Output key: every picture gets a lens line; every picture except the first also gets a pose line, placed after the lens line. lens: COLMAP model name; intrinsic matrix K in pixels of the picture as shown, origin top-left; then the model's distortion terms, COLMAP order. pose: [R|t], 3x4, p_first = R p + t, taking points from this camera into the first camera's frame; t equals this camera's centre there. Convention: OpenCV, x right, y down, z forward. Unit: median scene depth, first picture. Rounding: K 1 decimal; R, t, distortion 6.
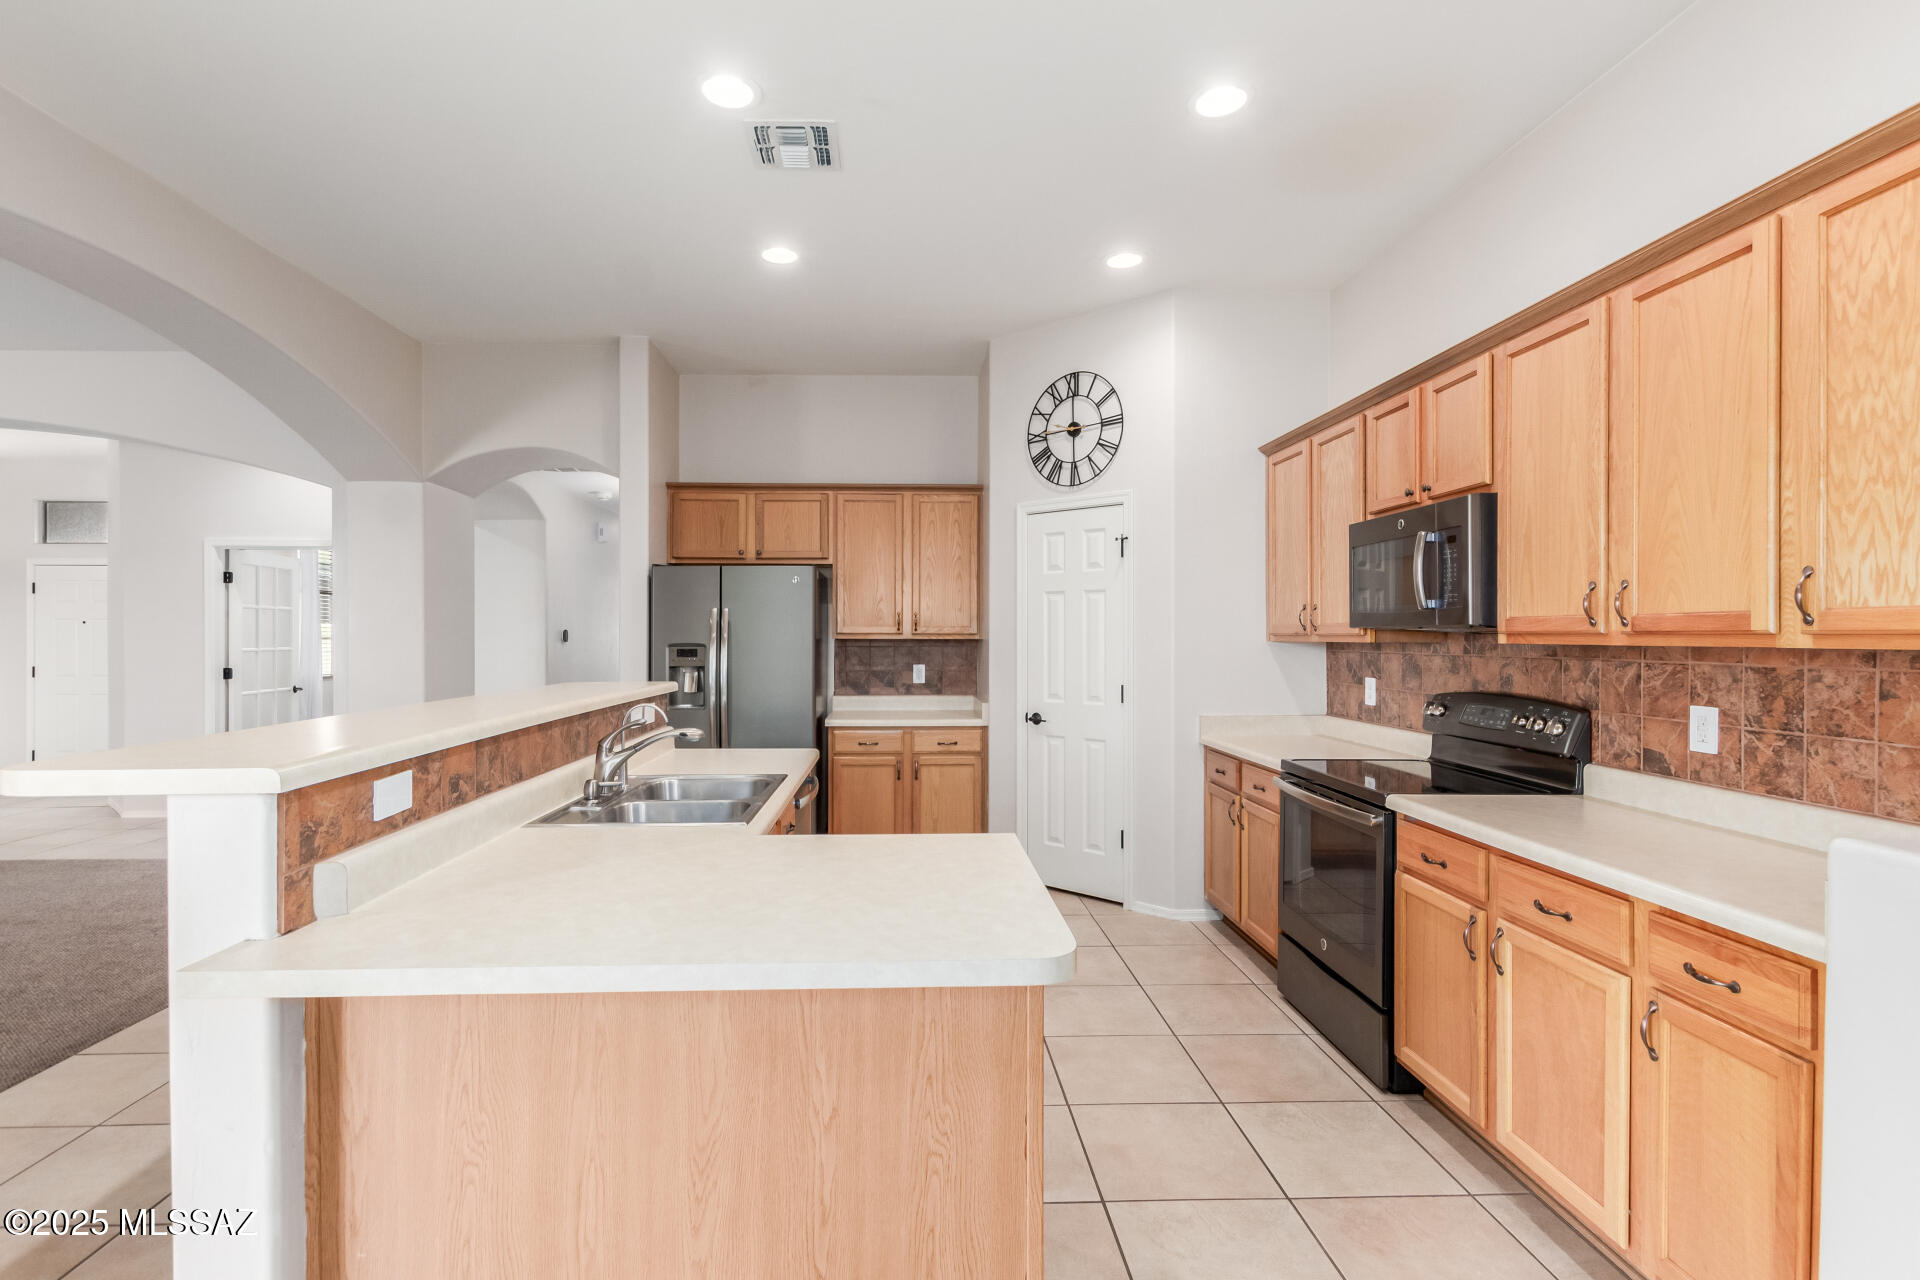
lens RADIAL K [[925.0, 0, 930.0], [0, 925.0, 639.2], [0, 0, 1]] dist [0.009591, -0.003197]
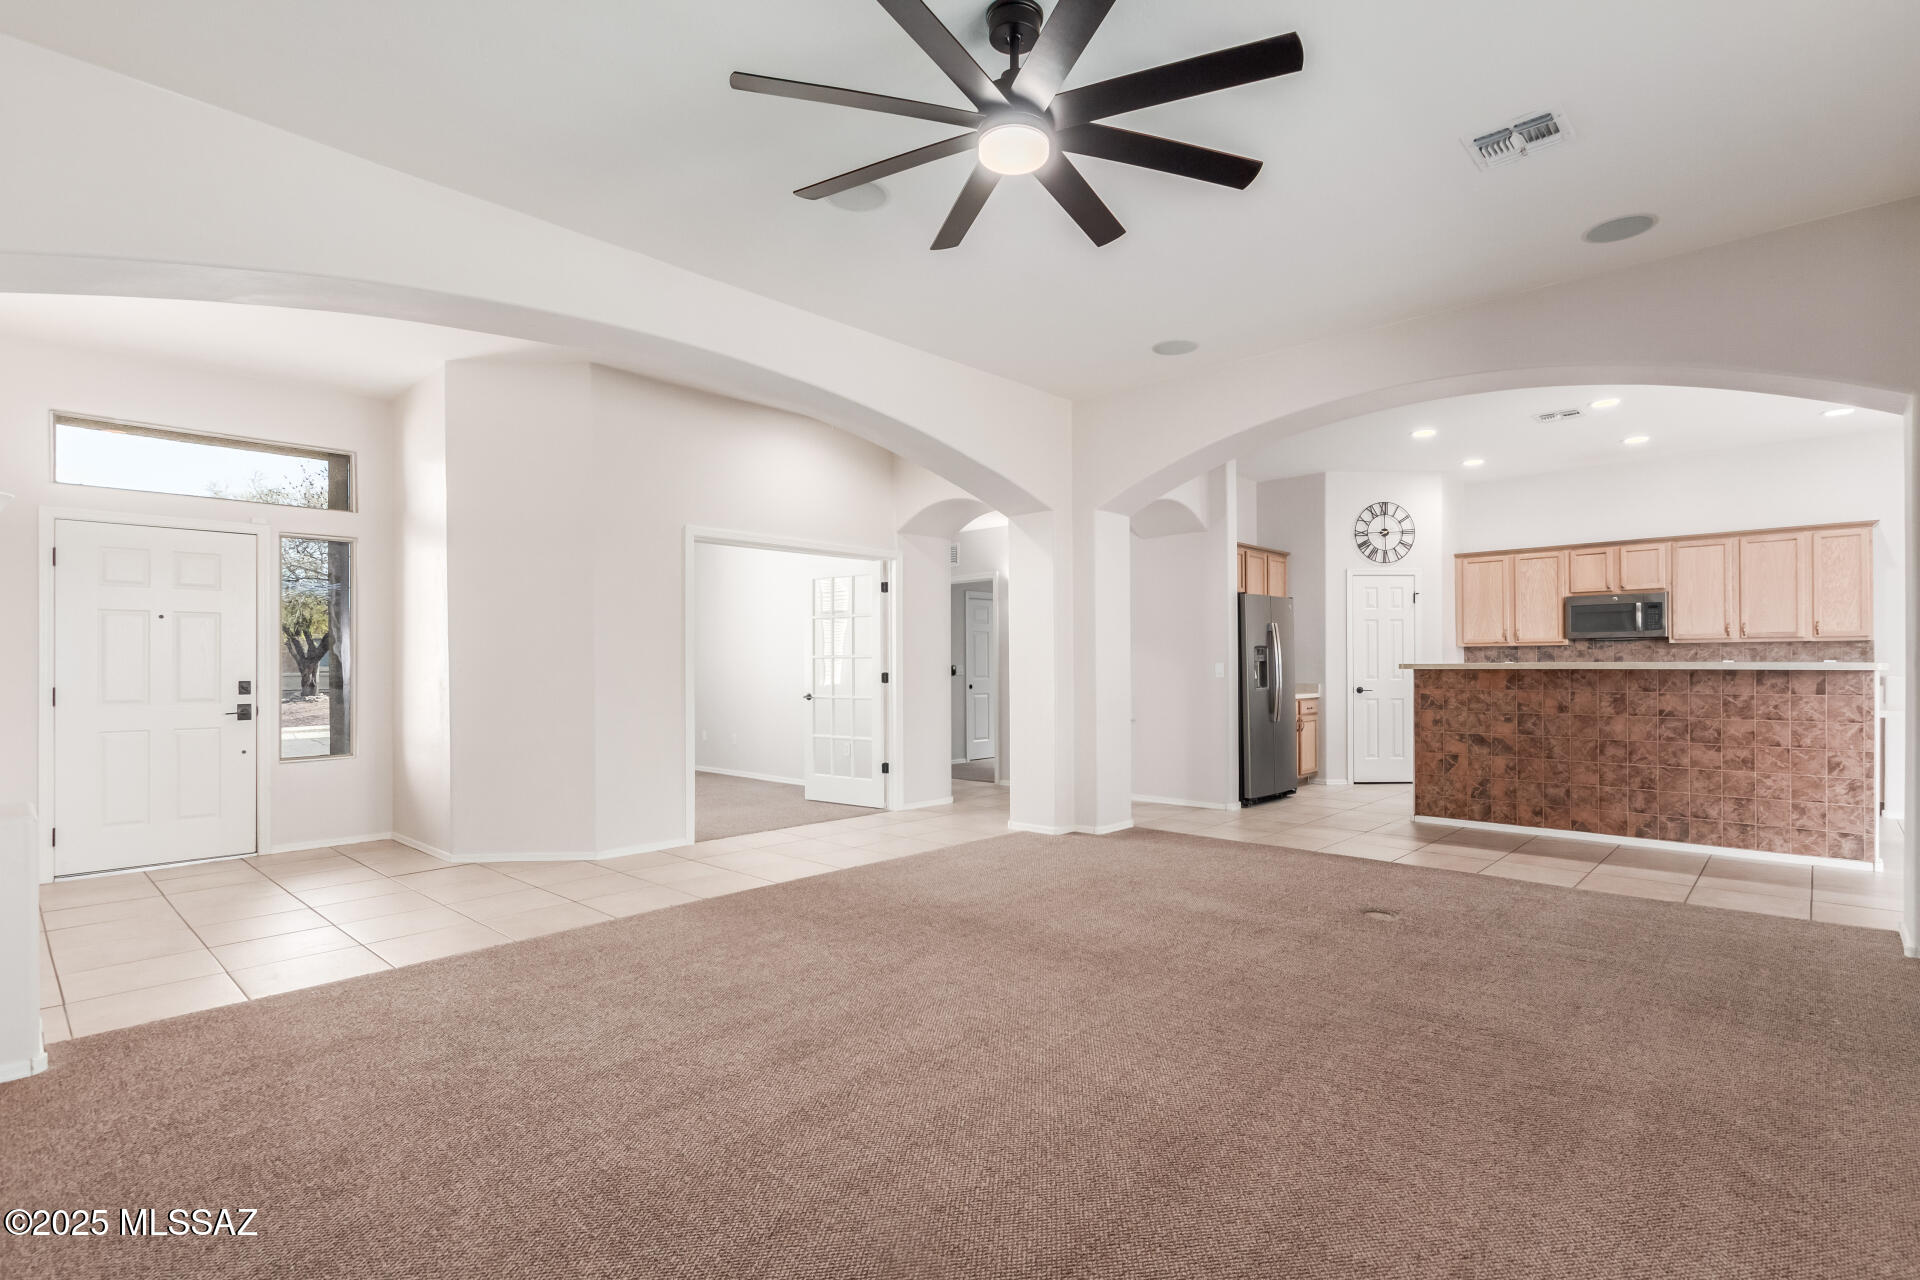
lens RADIAL K [[925.0, 0, 976.2], [0, 925.0, 662.3], [0, 0, 1]] dist [0.009591, -0.003197]
pose [[0.695608, -0.003227, 0.718415, -1.879890], [0.009350, 0.999946, -0.004562, 0.036728], [-0.718361, 0.009890, 0.695600, 0.321184]]
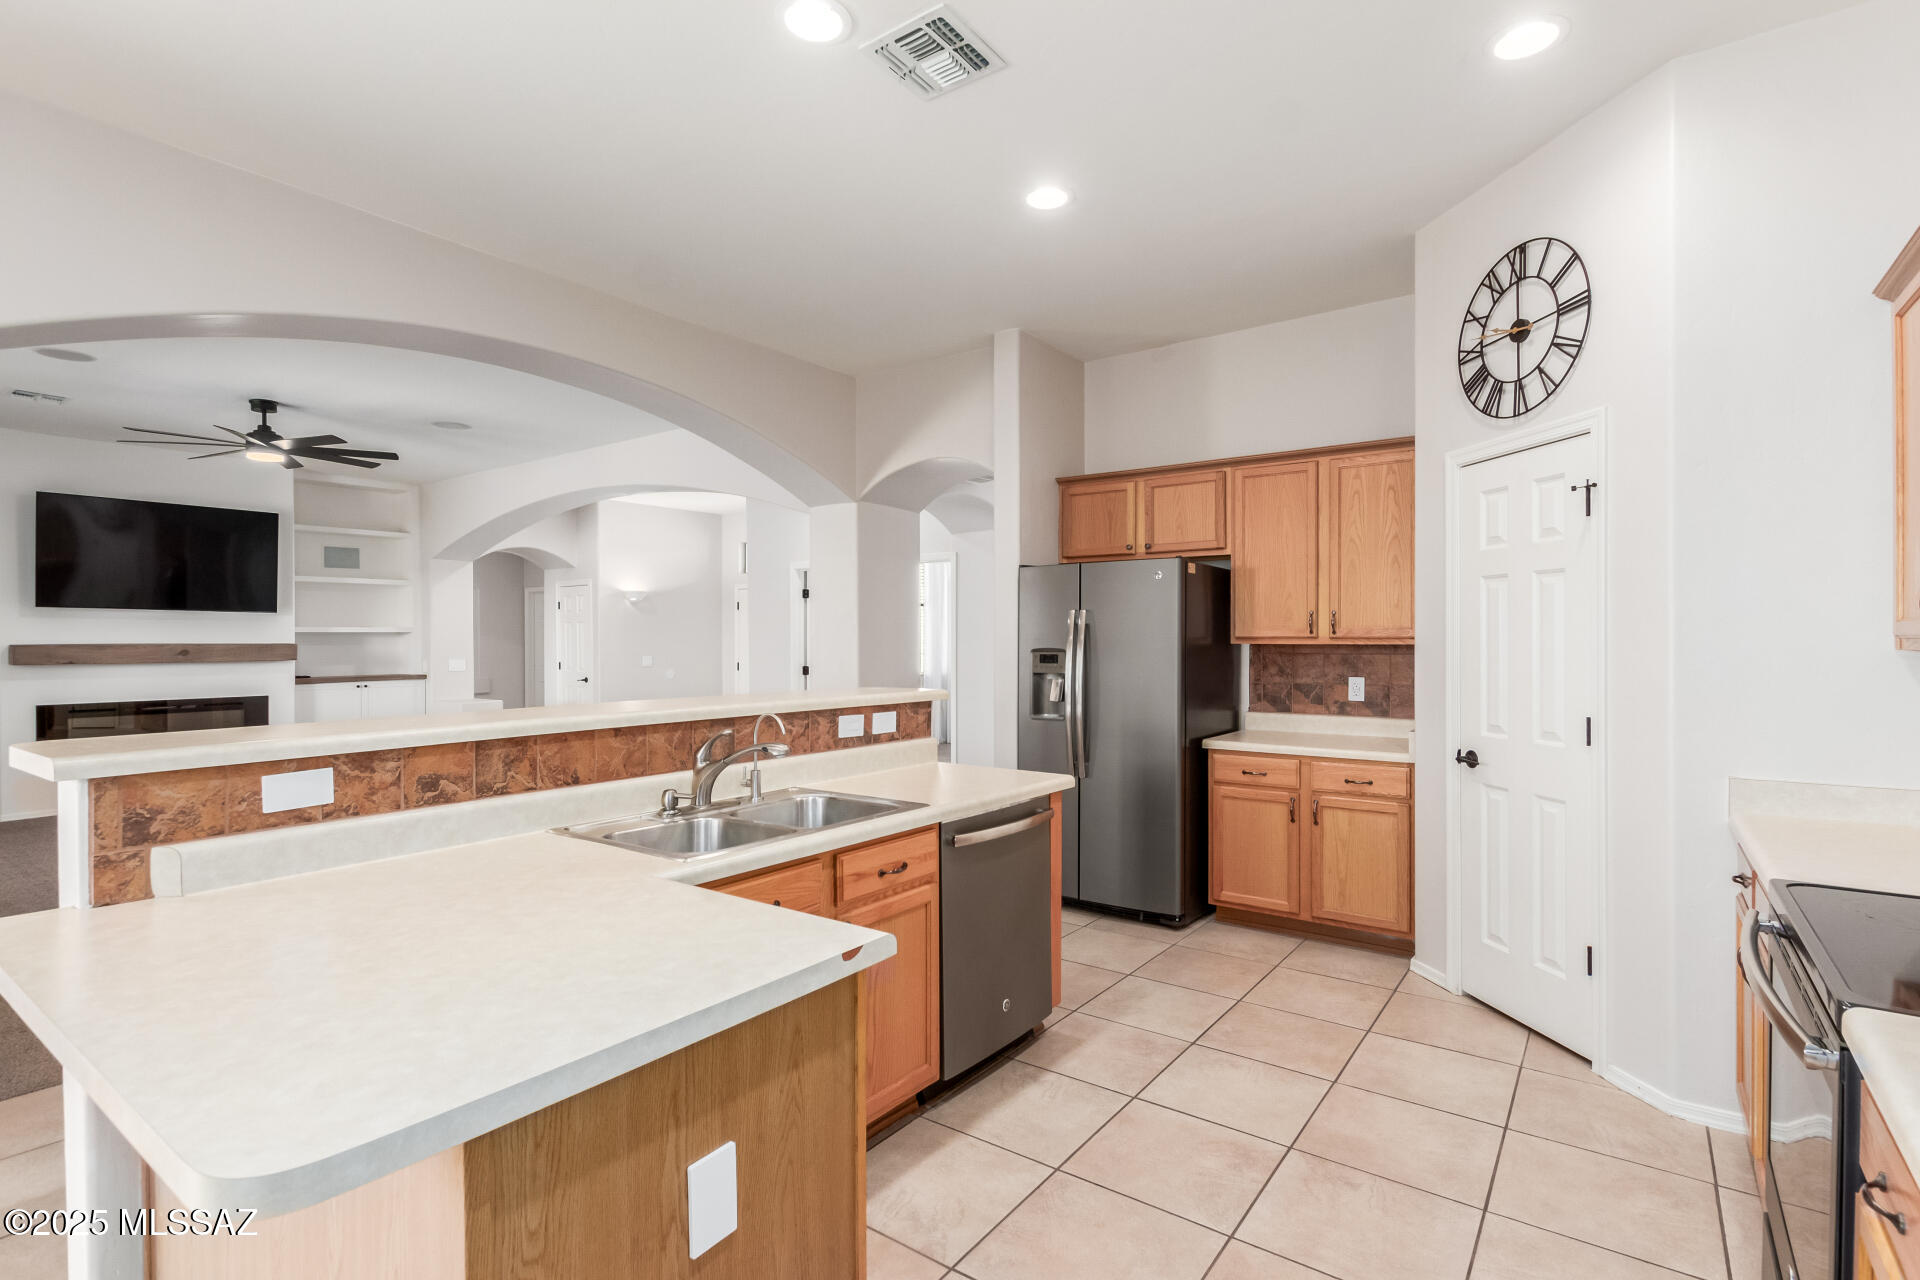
lens RADIAL K [[925.0, 0, 956.7], [0, 925.0, 642.7], [0, 0, 1]] dist [0.009591, -0.003197]
pose [[0.788278, 0.000366, -0.615319, 0.266368], [-0.000518, 1.000000, -0.000069, -0.001574], [0.615319, 0.000373, 0.788278, 0.239857]]
